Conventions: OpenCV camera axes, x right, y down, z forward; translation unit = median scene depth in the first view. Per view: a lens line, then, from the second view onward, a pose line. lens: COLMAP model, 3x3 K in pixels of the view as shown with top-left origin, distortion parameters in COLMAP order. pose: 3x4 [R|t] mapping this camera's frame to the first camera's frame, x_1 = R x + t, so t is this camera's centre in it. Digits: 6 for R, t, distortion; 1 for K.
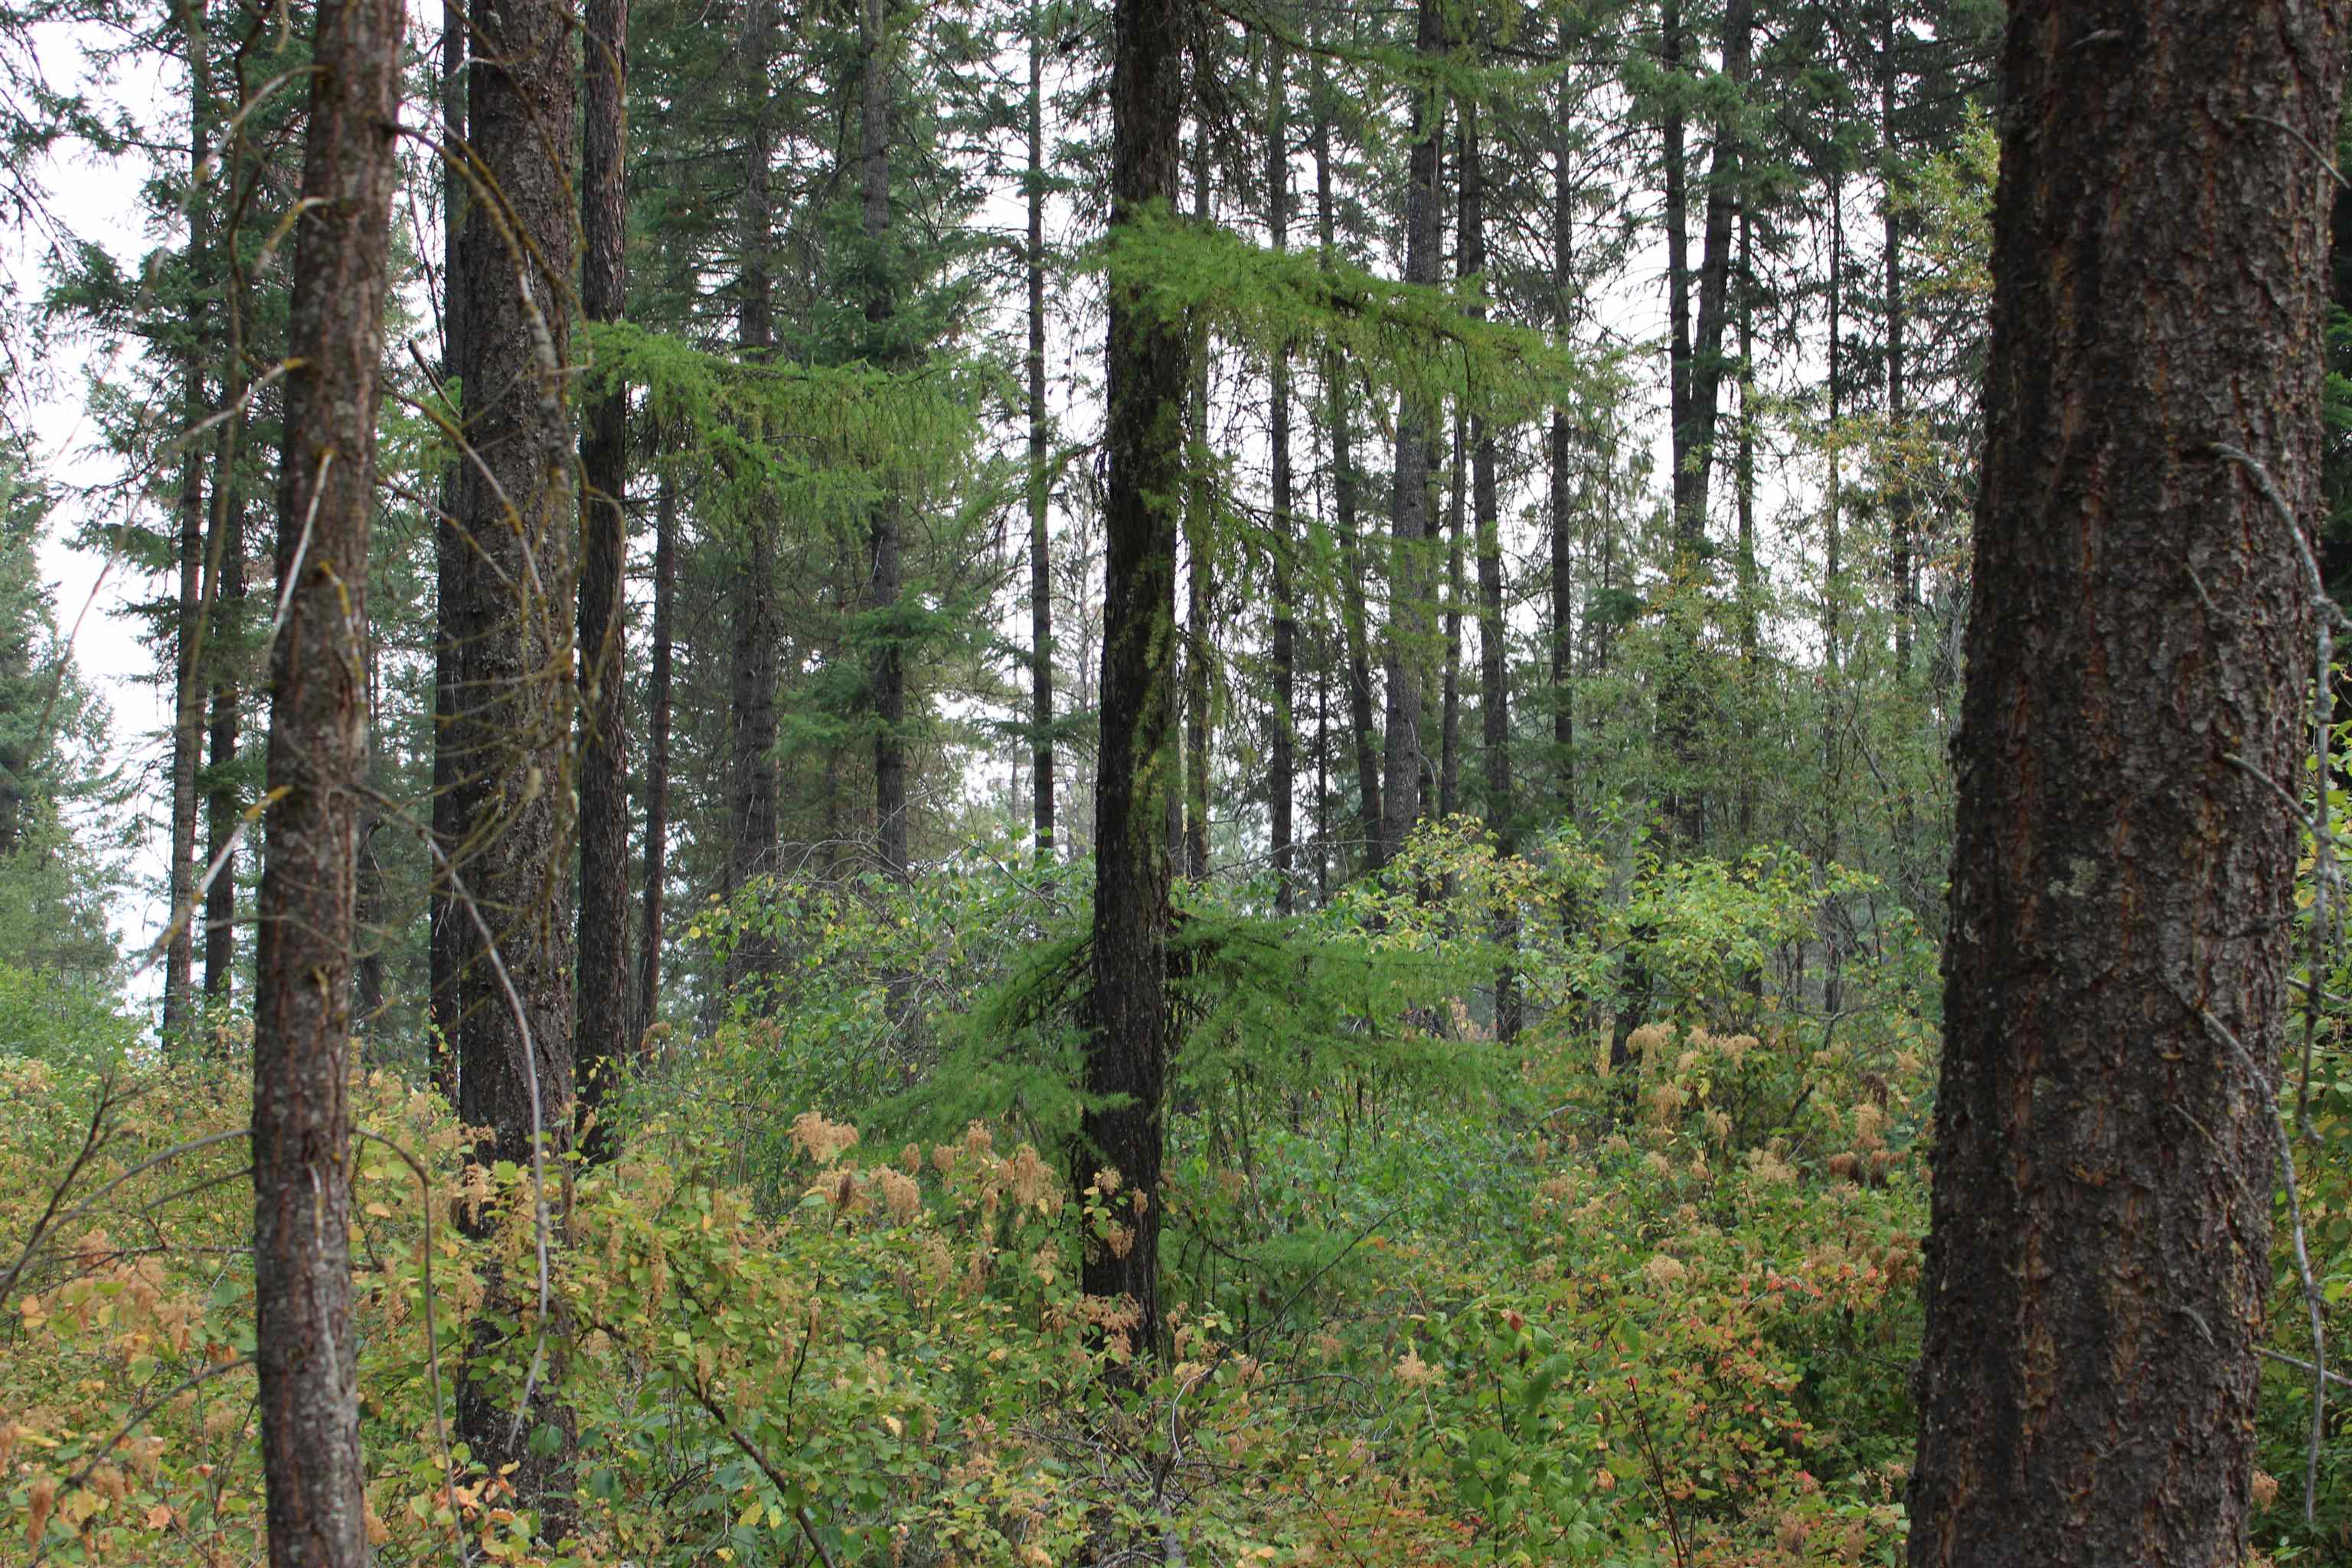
lens RADIAL K [[3183.0, 0, 1185.2], [0, 3183.0, 784.8], [0, 0, 1]] dist [-0.013778, 0.000000]
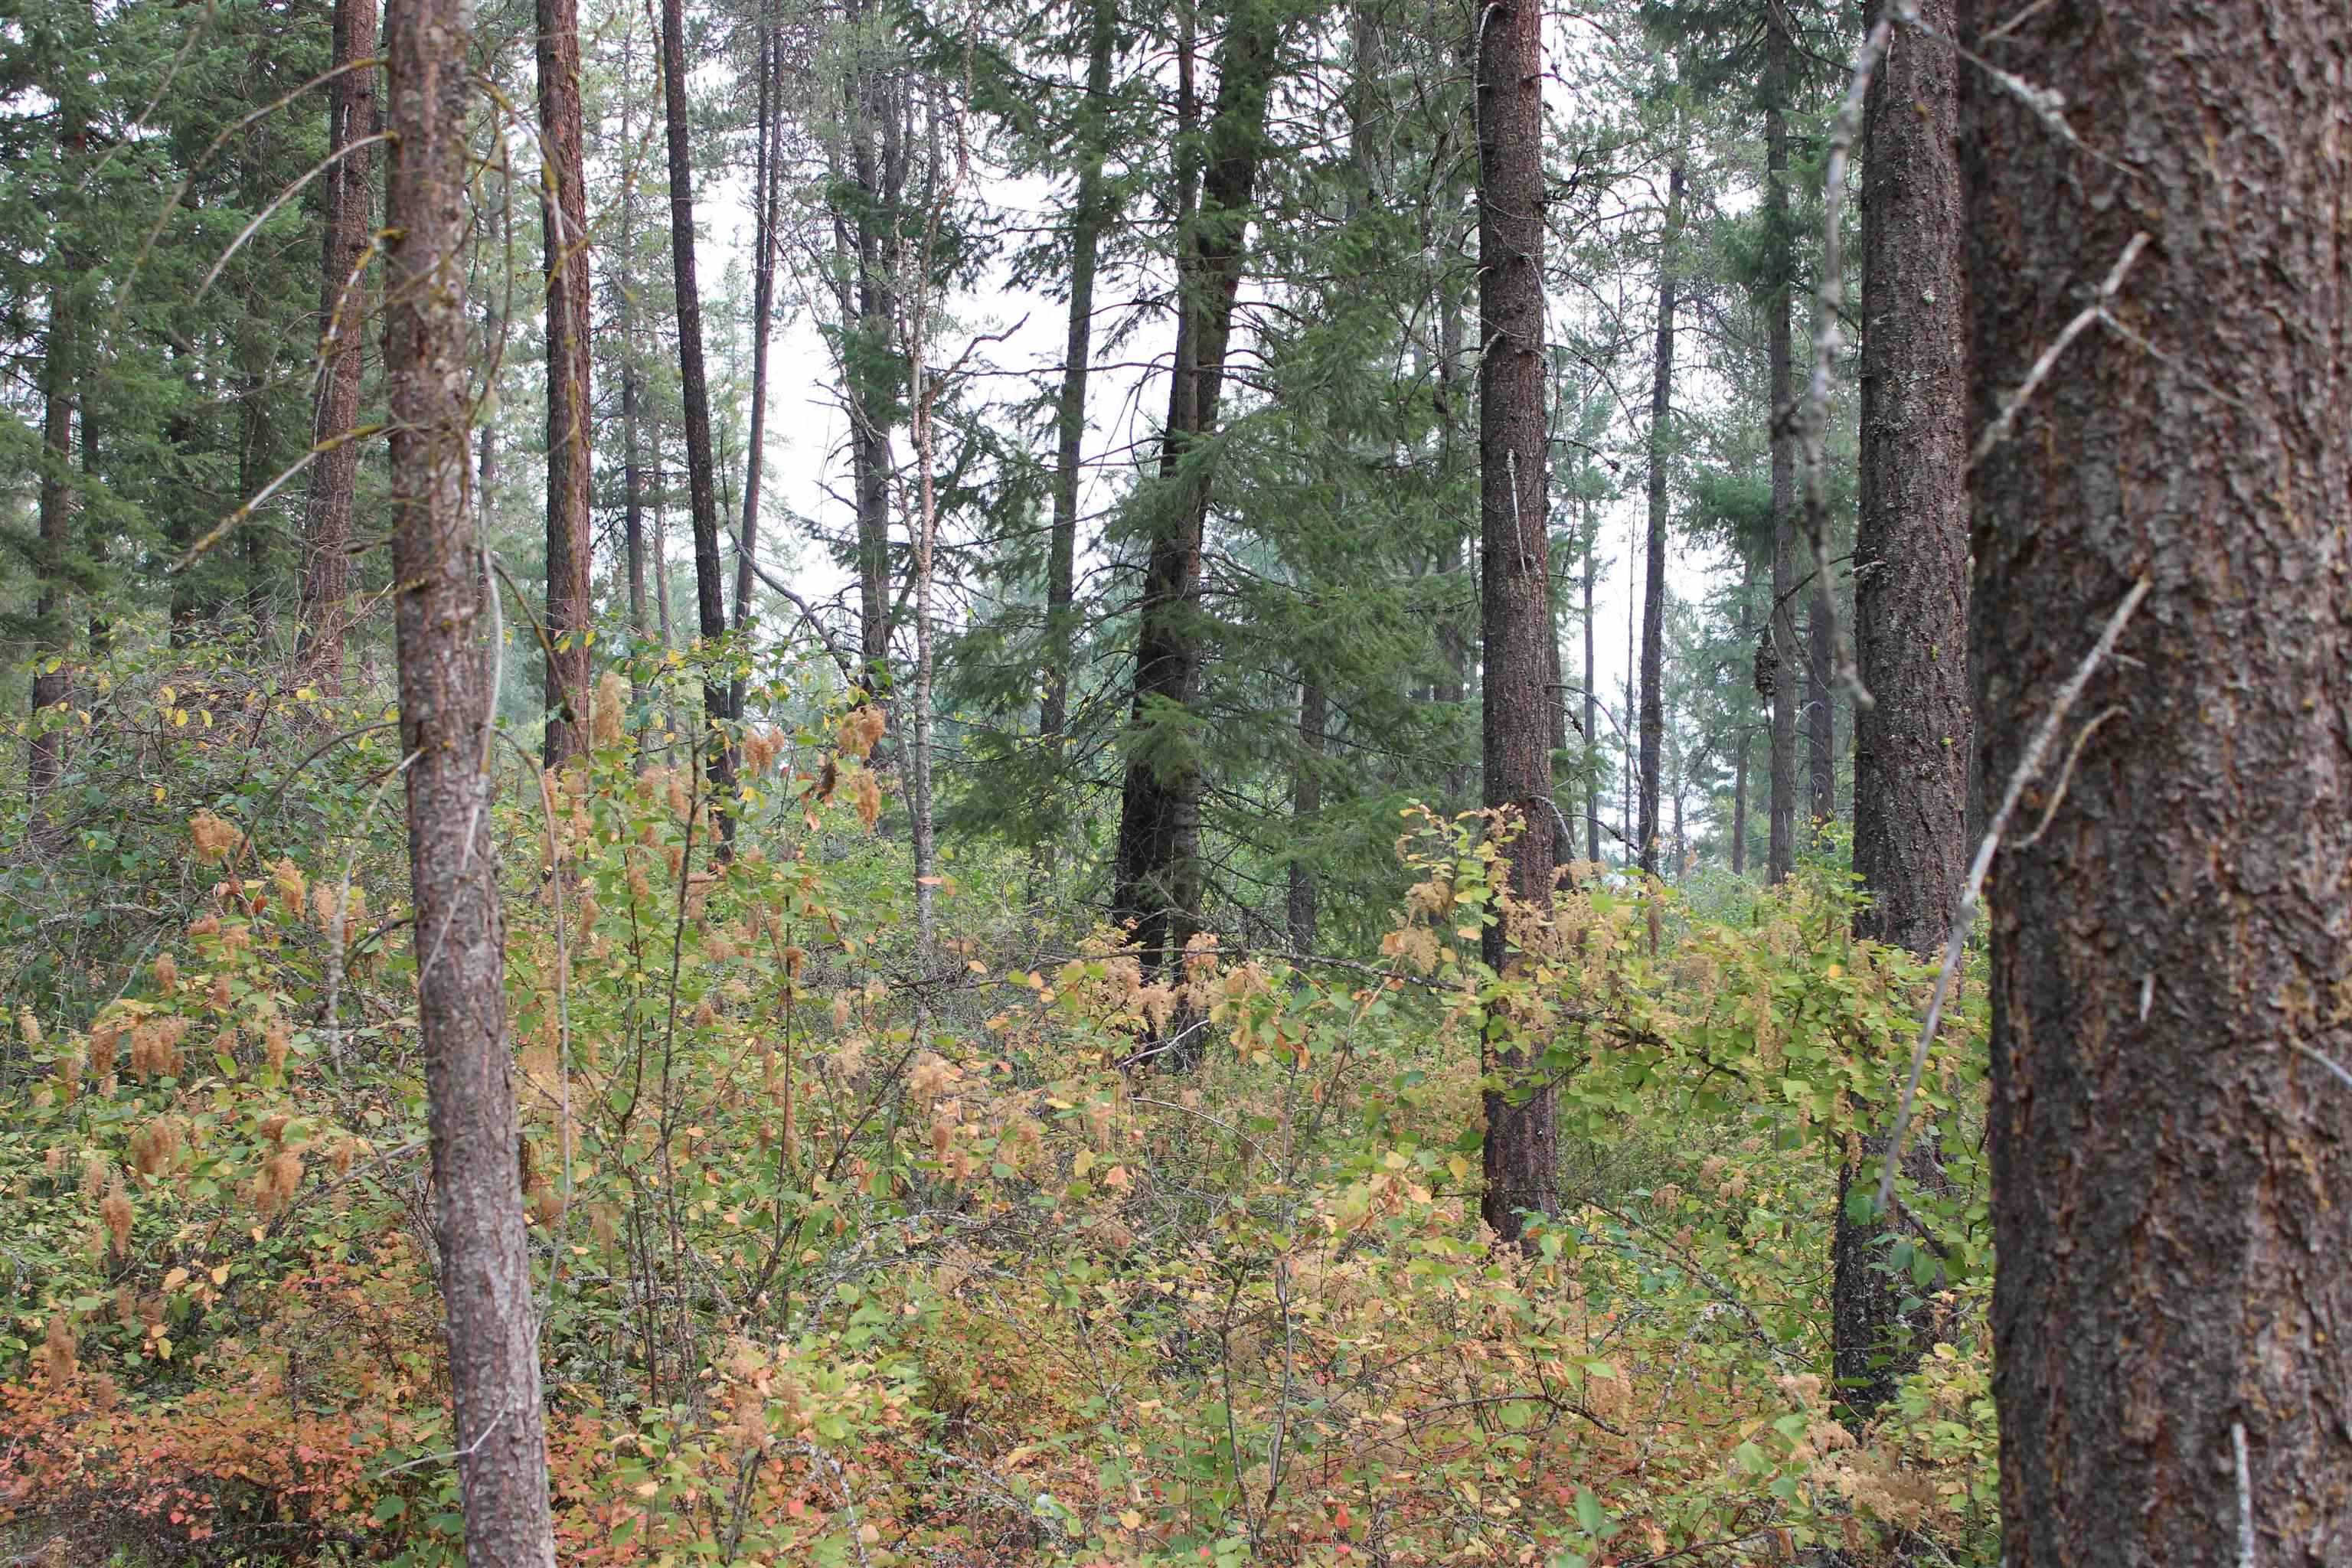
lens RADIAL K [[3183.0, 0, 1183.8], [0, 3183.0, 780.4], [0, 0, 1]] dist [-0.013778, 0.000000]
pose [[0.749772, 0.006717, -0.661662, 0.649979], [0.016109, 0.999467, 0.028401, 0.093502], [0.661500, -0.031953, 0.749264, 0.281986]]
